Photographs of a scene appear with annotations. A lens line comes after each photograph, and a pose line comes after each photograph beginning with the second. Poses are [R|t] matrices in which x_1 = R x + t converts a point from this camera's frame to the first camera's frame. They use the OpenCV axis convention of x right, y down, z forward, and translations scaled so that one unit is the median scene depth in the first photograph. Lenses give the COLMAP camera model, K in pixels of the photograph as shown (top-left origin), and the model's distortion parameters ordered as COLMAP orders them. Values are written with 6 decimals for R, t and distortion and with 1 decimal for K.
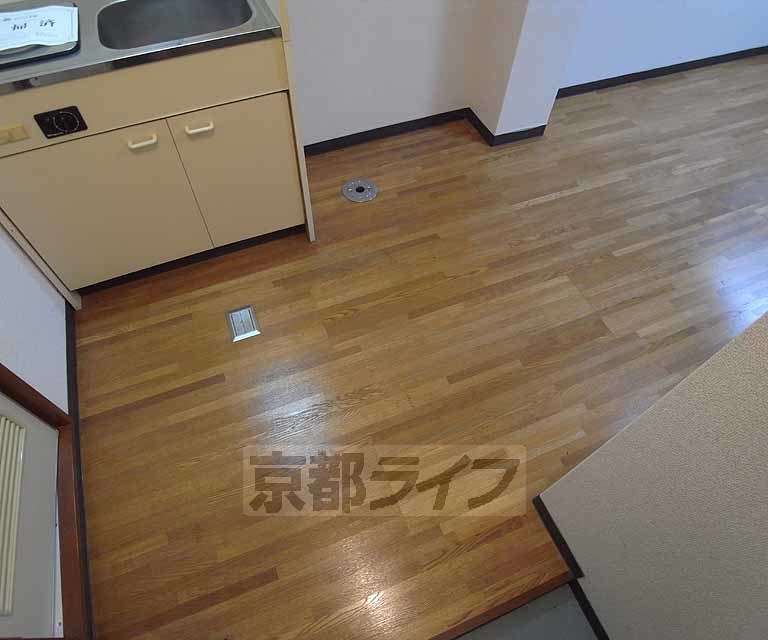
lens RADIAL K [[467.9, 0, 362.7], [0, 467.9, 319.2], [0, 0, 1]] dist [-0.029515, 0.001901]
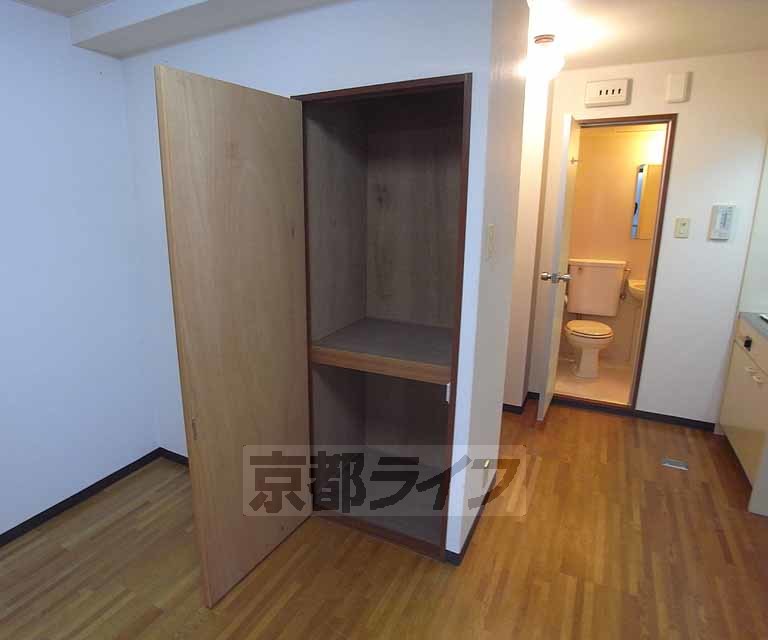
lens RADIAL K [[467.9, 0, 362.7], [0, 467.9, 319.2], [0, 0, 1]] dist [-0.029515, 0.001901]
pose [[-0.756886, 0.150203, -0.636053, 1.404775], [-0.542123, 0.399250, 0.739393, -0.733712], [0.365003, 0.904455, -0.220758, 0.449235]]
